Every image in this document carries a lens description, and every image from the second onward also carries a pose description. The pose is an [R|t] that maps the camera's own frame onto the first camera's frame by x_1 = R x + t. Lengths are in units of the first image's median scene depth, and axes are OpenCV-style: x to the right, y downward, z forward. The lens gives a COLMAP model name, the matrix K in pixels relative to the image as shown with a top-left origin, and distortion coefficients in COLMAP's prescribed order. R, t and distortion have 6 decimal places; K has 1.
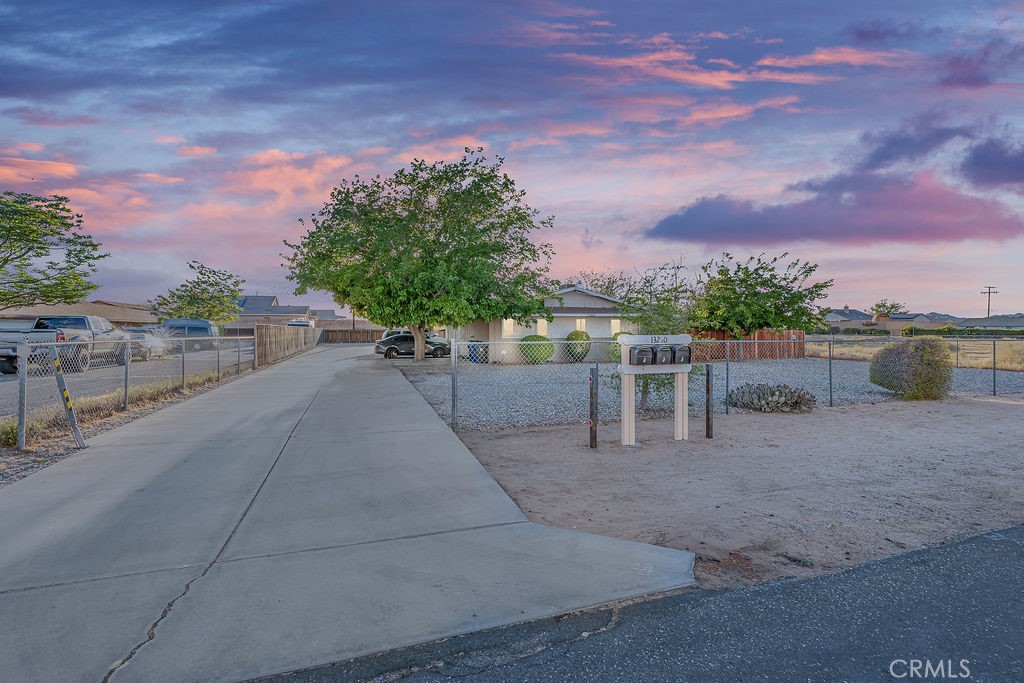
lens RADIAL K [[473.4, 0, 510.7], [0, 473.4, 347.4], [0, 0, 1]] dist [0.003170, 0.000732]
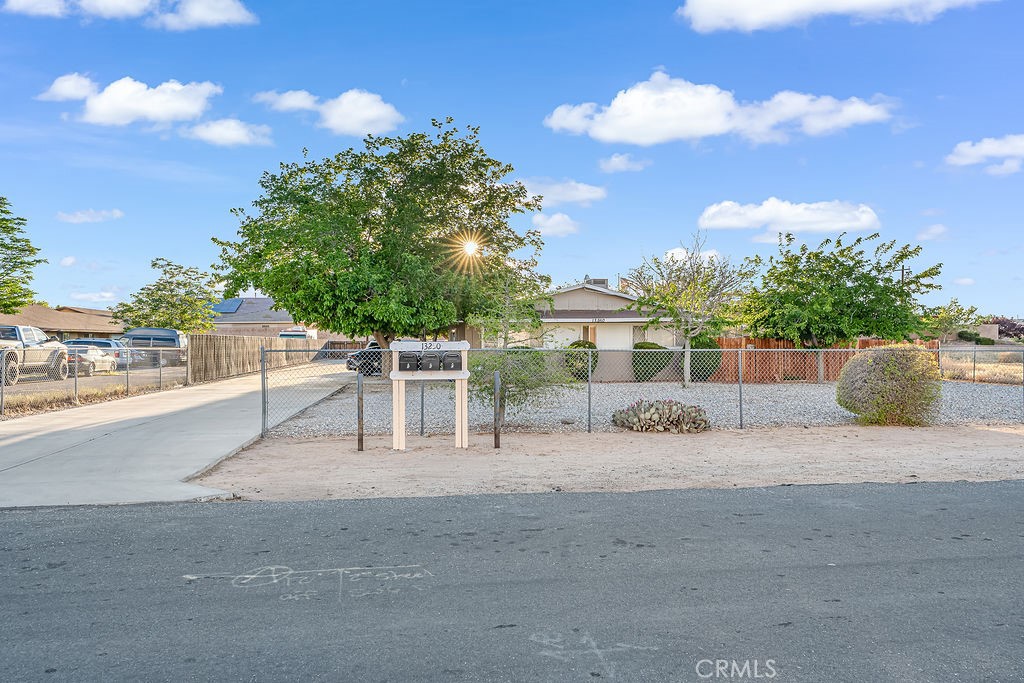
lens RADIAL K [[702.6, 0, 512.4], [0, 702.6, 338.0], [0, 0, 1]] dist [-0.000968, -0.004461]
pose [[0.984312, -0.003223, -0.176405, 0.264548], [-0.004243, 0.999112, -0.041928, 0.009947], [0.176383, 0.042019, 0.983424, -0.158291]]
